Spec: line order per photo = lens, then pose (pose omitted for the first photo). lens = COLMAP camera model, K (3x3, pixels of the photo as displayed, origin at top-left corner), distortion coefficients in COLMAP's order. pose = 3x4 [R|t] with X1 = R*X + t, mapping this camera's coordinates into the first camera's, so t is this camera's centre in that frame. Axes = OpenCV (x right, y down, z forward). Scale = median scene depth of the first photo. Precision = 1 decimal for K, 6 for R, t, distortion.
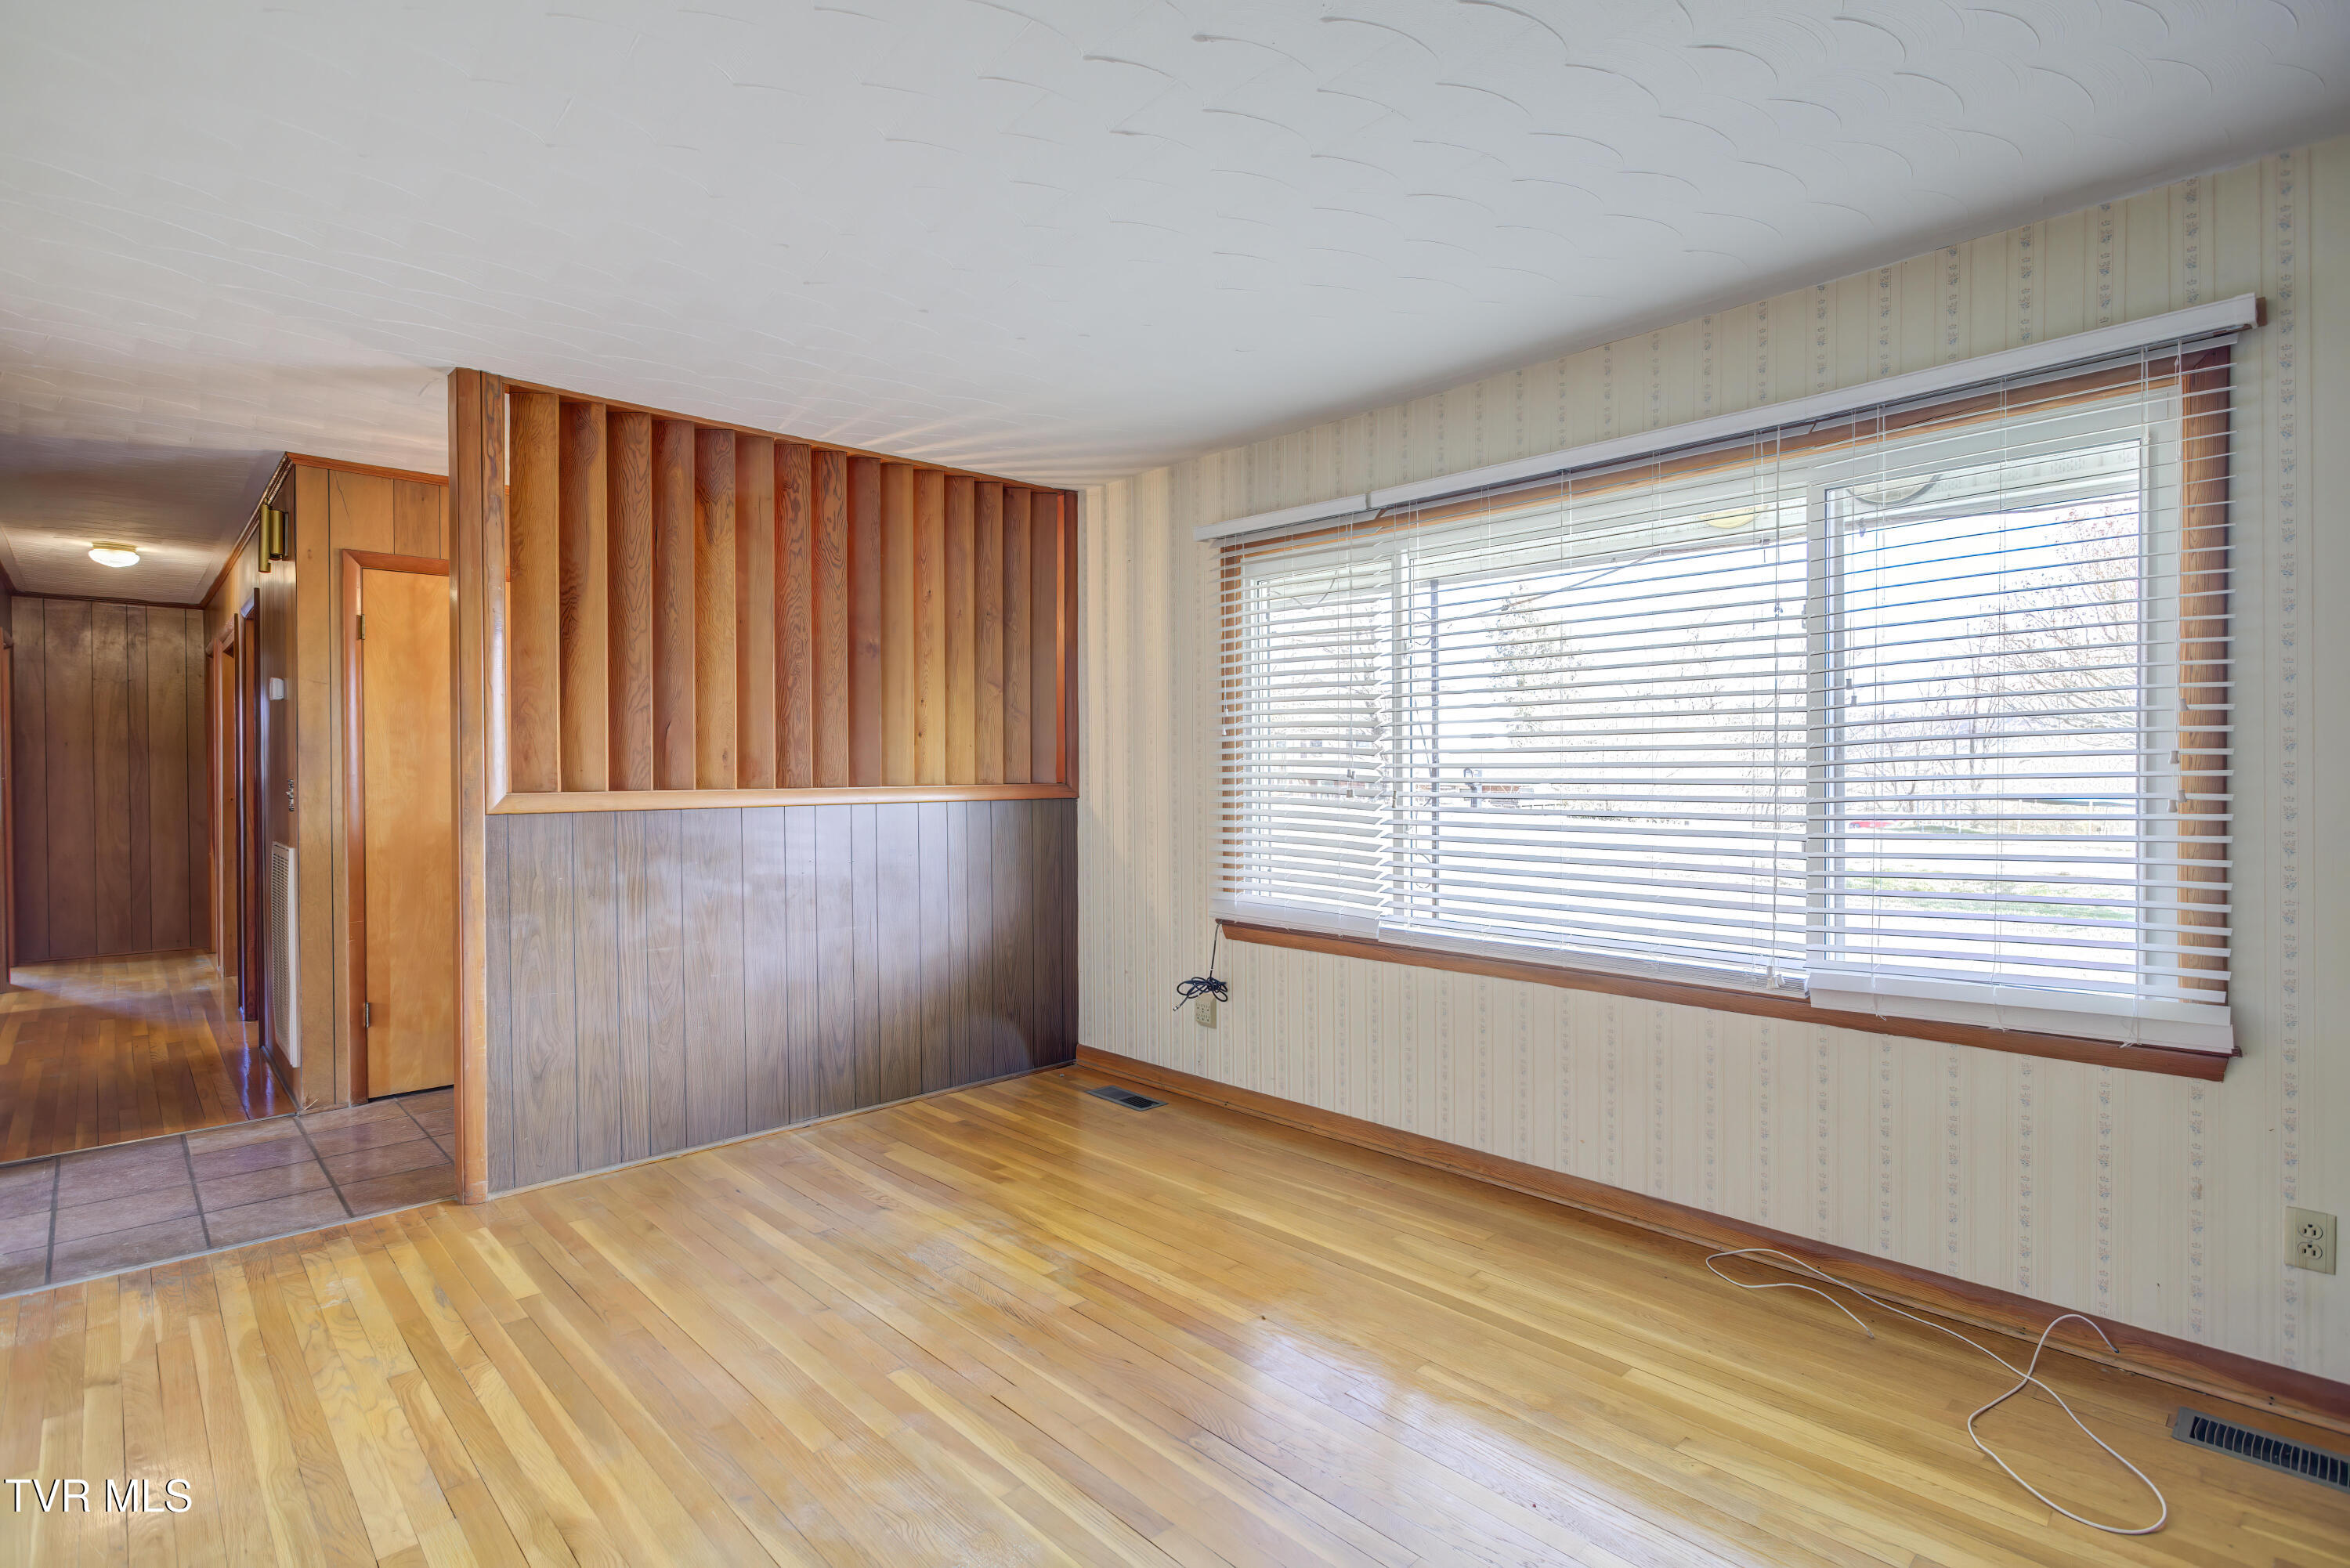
lens RADIAL K [[1148.4, 0, 1174.7], [0, 1148.4, 780.1], [0, 0, 1]] dist [-0.011585, 0.002496]
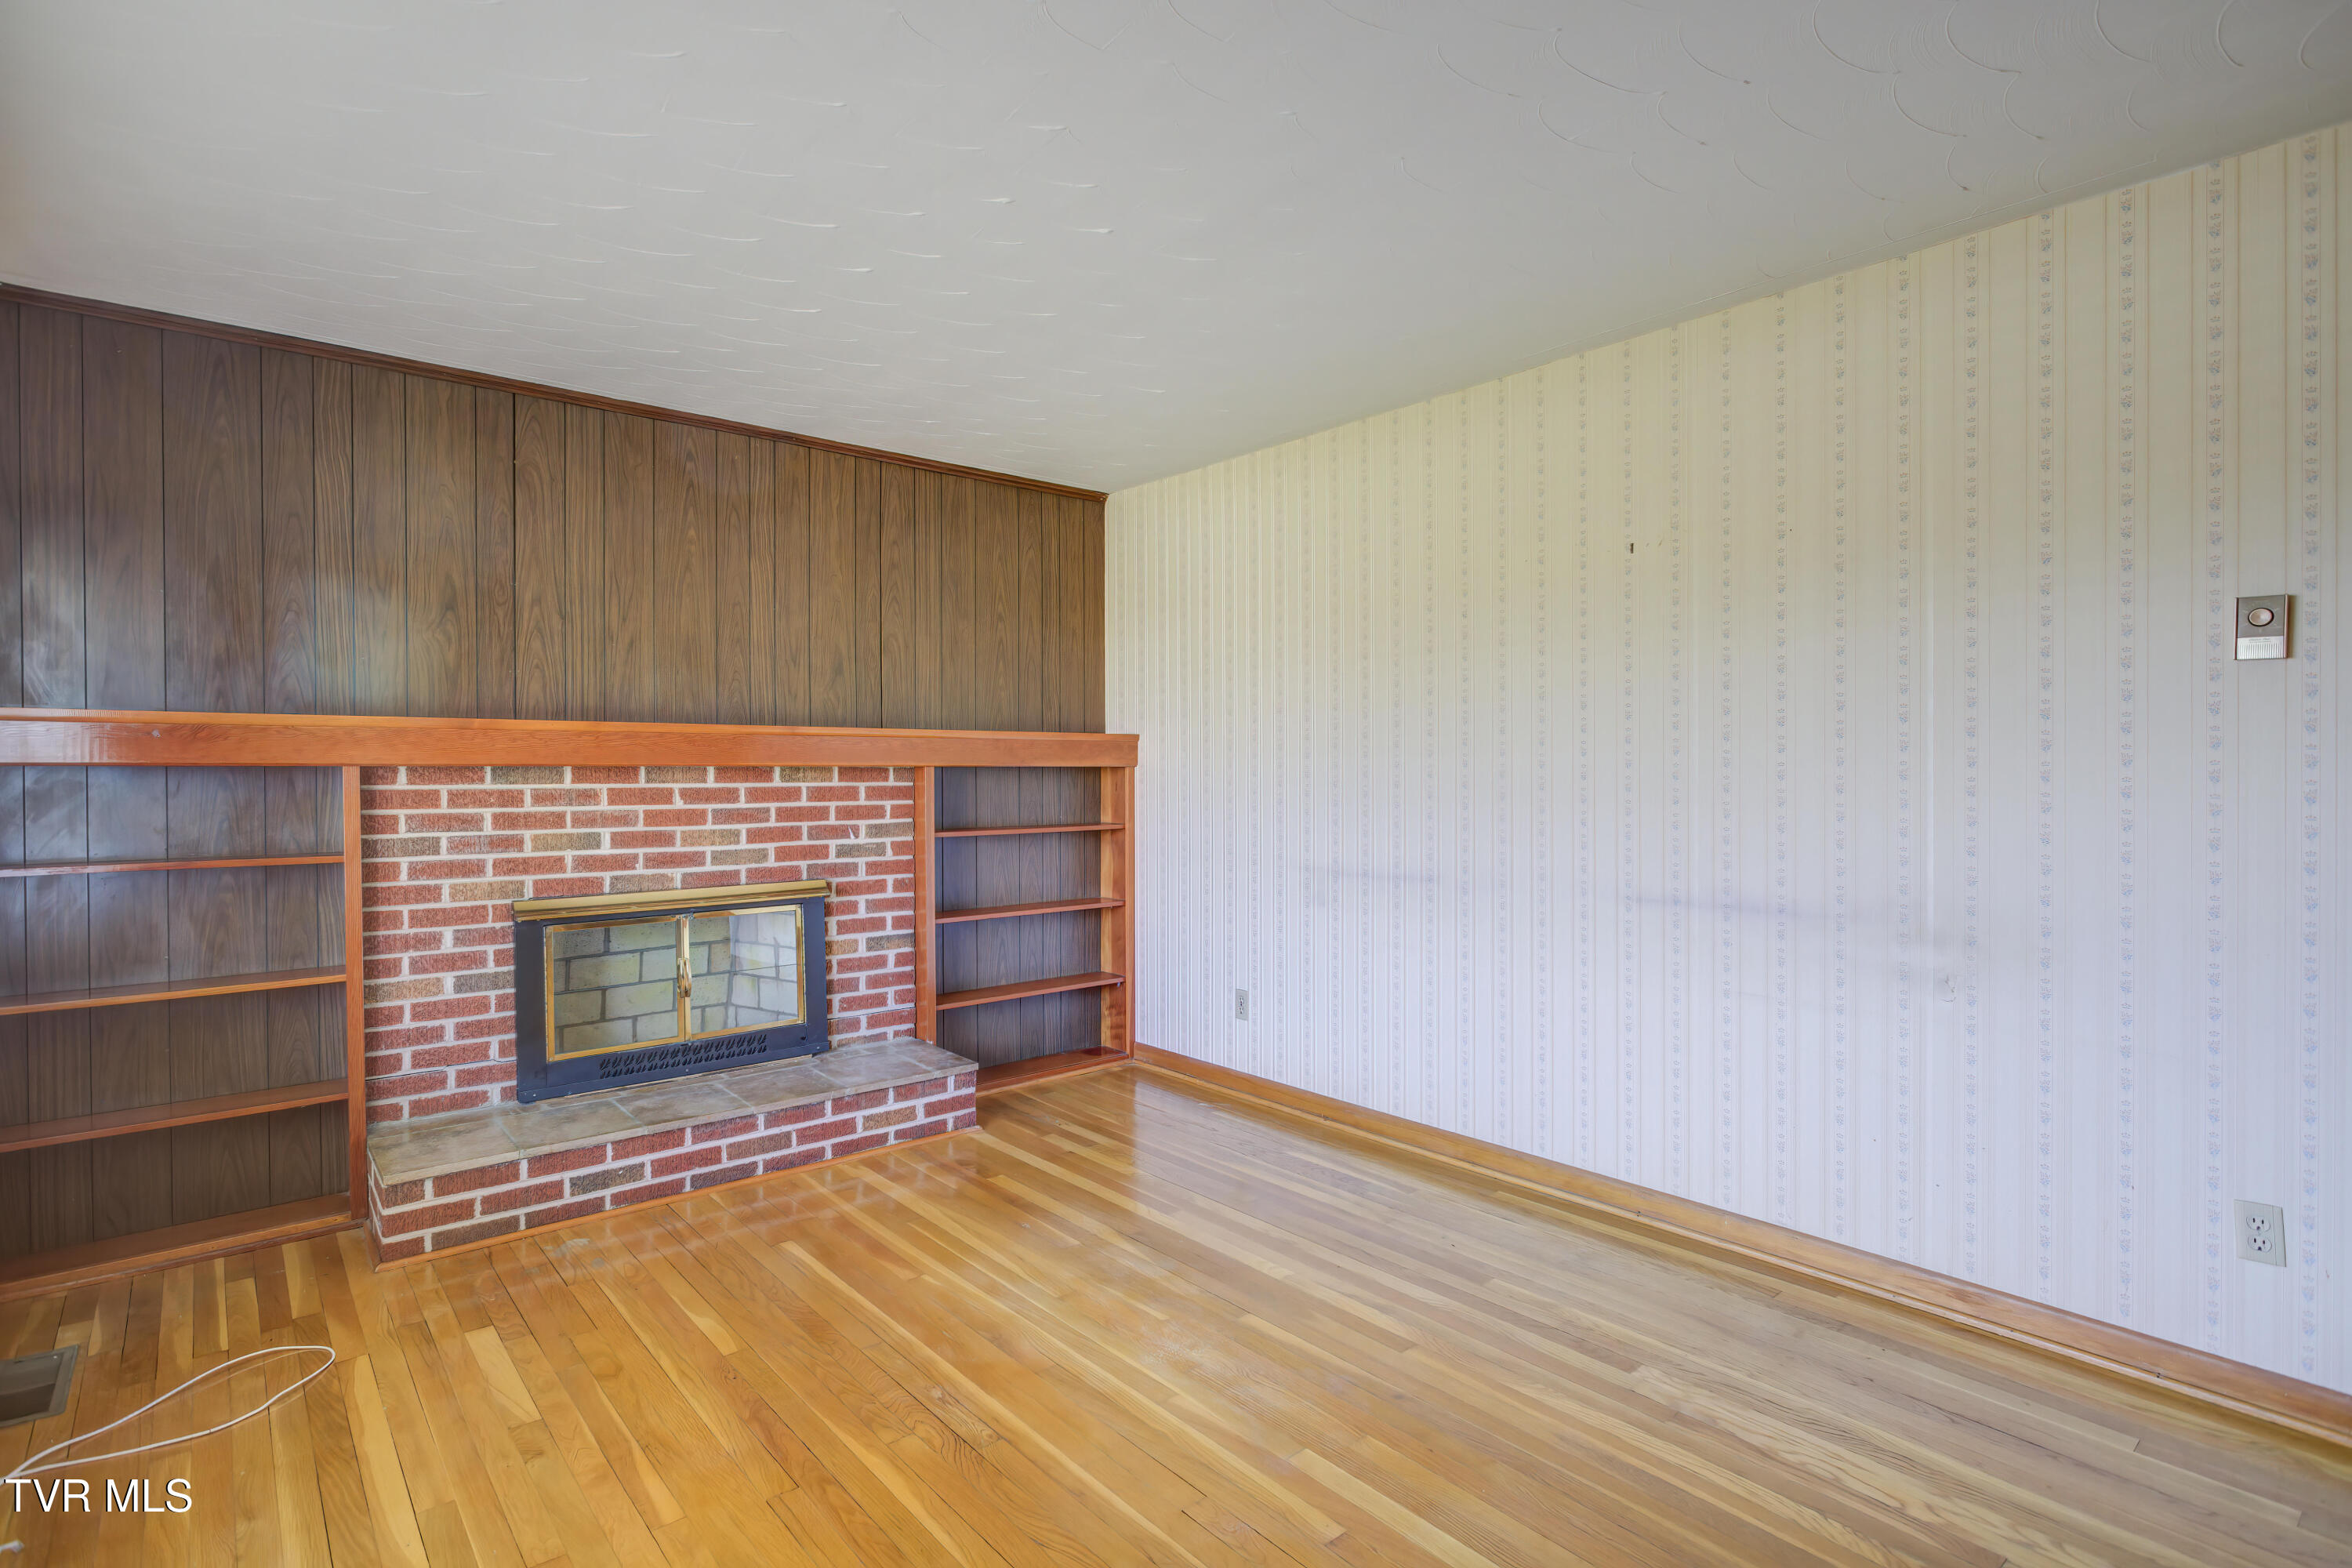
lens RADIAL K [[1149.5, 0, 1176.2], [0, 1149.5, 777.1], [0, 0, 1]] dist [-0.011585, 0.002496]
pose [[-0.997426, 0.004212, 0.071579, -0.146314], [0.005269, 0.999880, 0.014587, -0.007947], [-0.071509, 0.014927, -0.997328, 1.317366]]
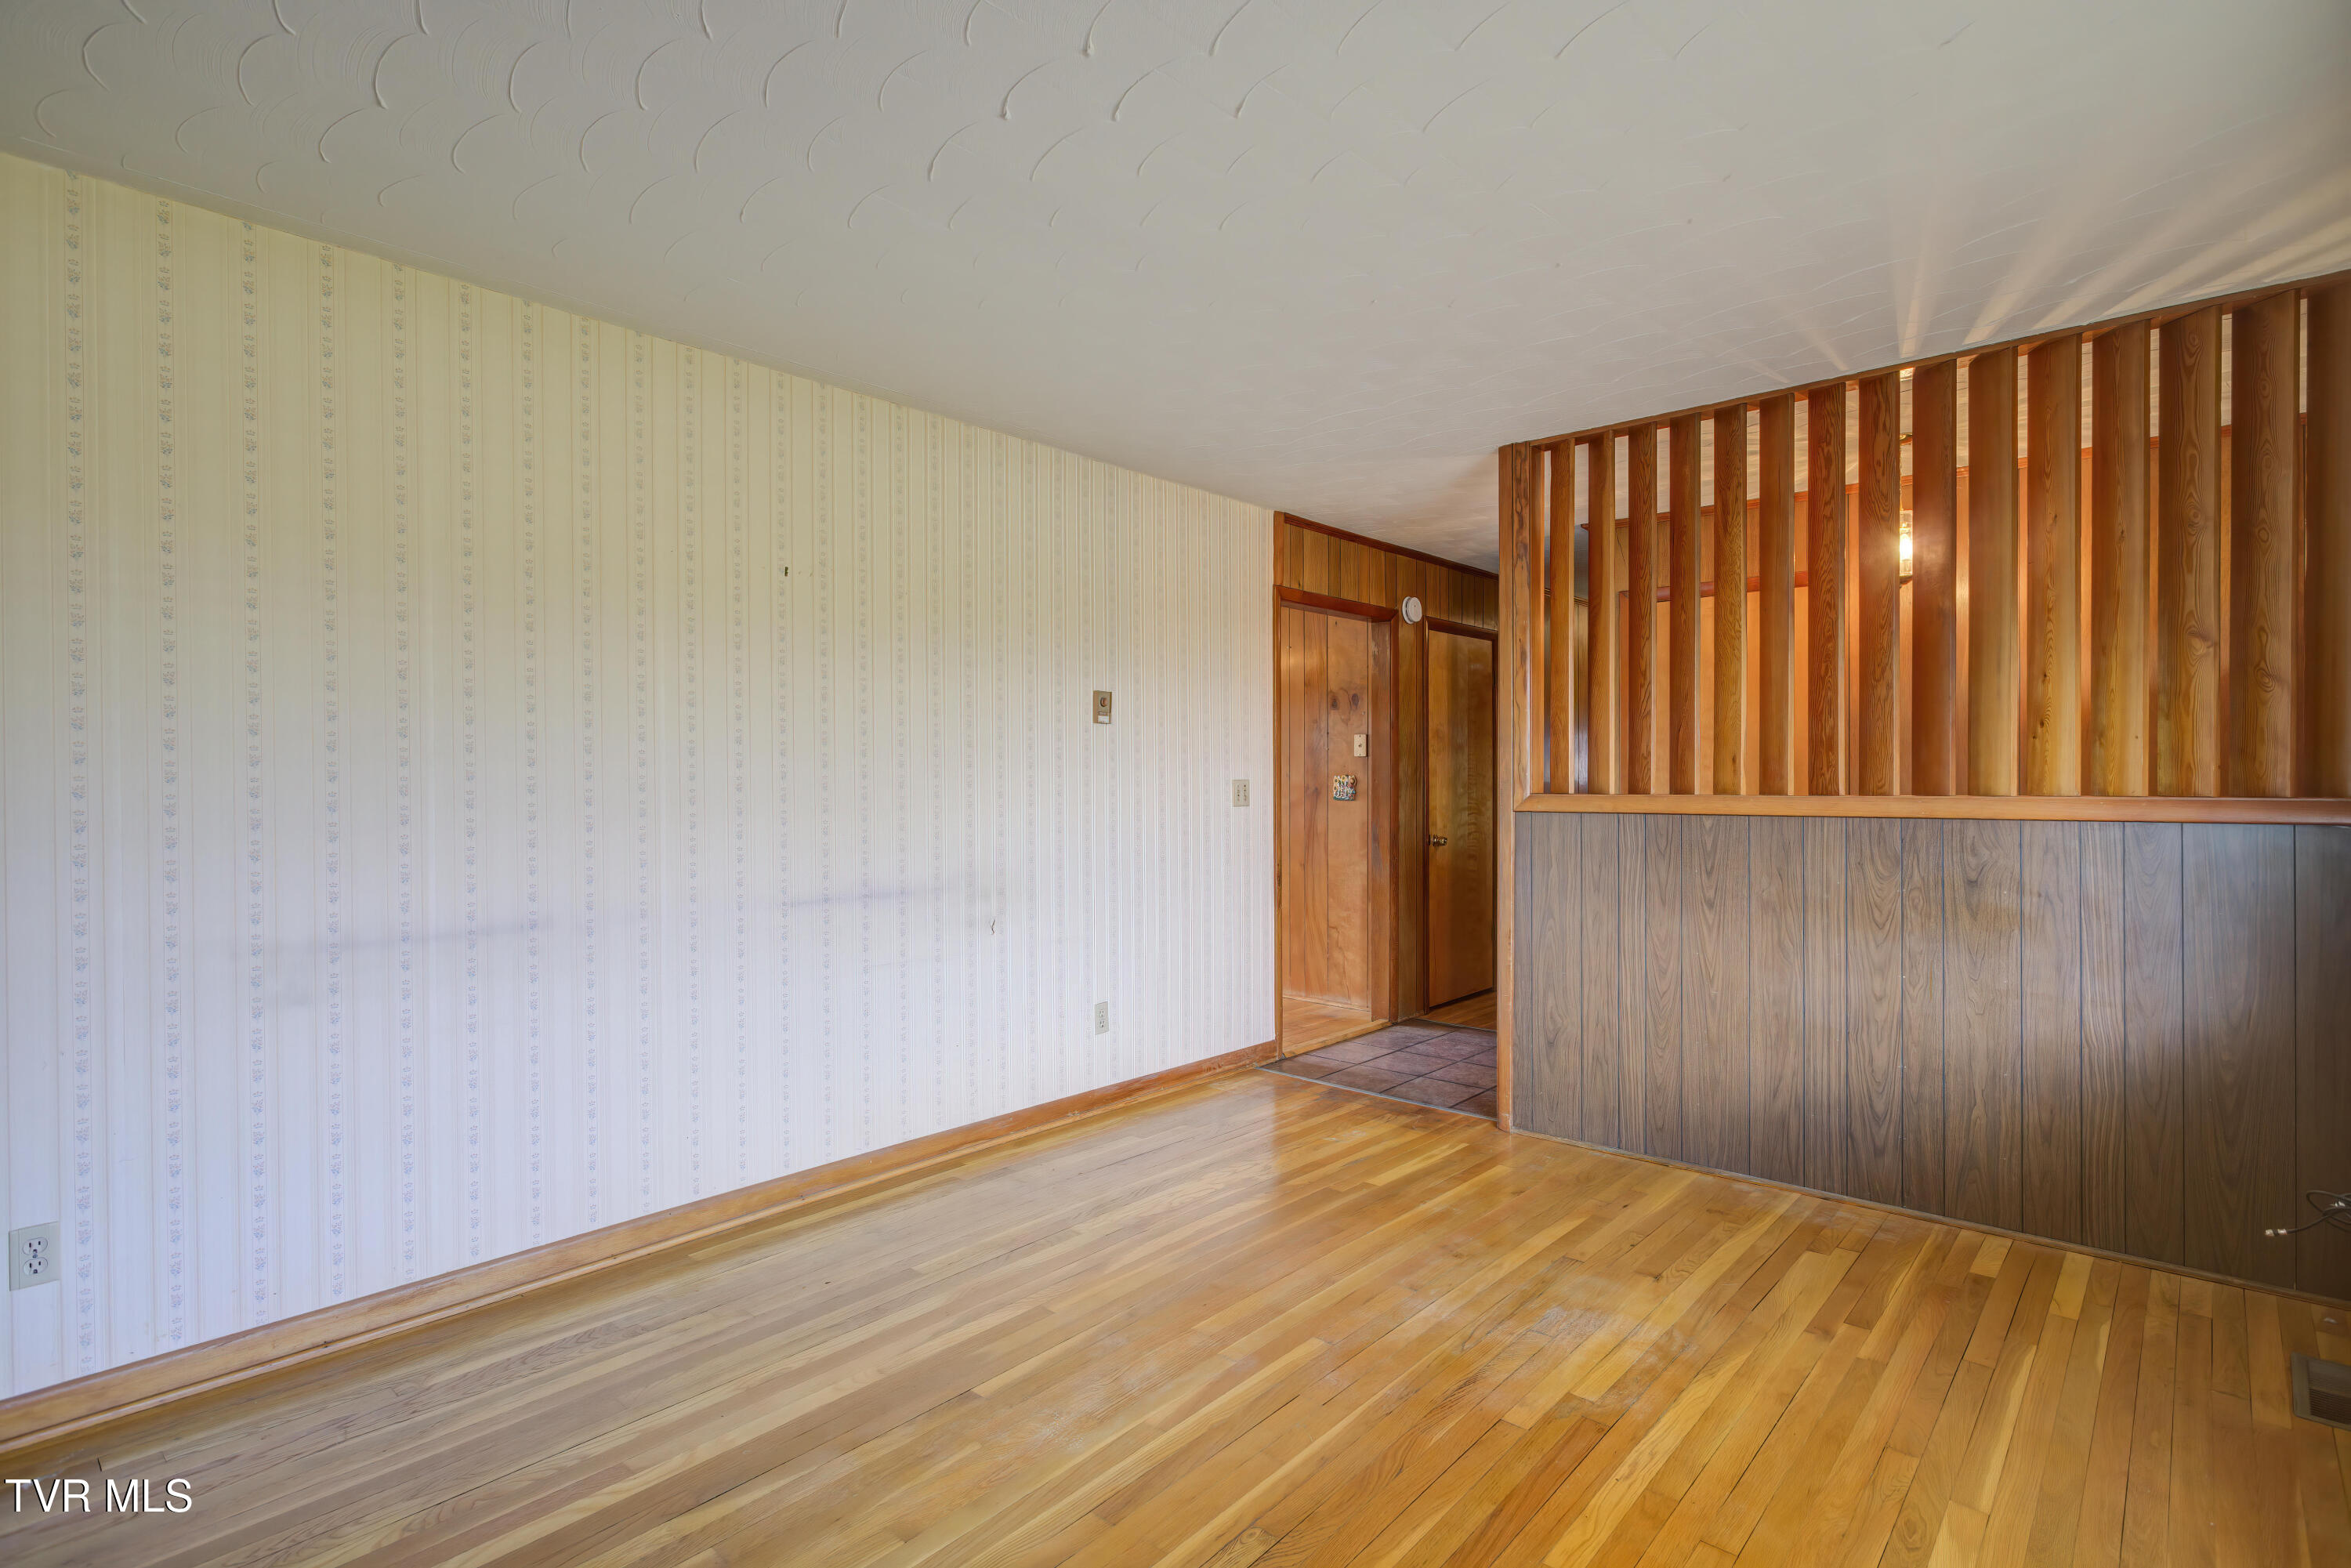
lens RADIAL K [[1149.0, 0, 1173.1], [0, 1149.0, 782.3], [0, 0, 1]] dist [-0.011585, 0.002496]
pose [[0.073954, 0.009313, -0.997218, 0.596032], [-0.006340, 0.999941, 0.008868, -0.008838], [0.997241, 0.005667, 0.074009, 0.576873]]
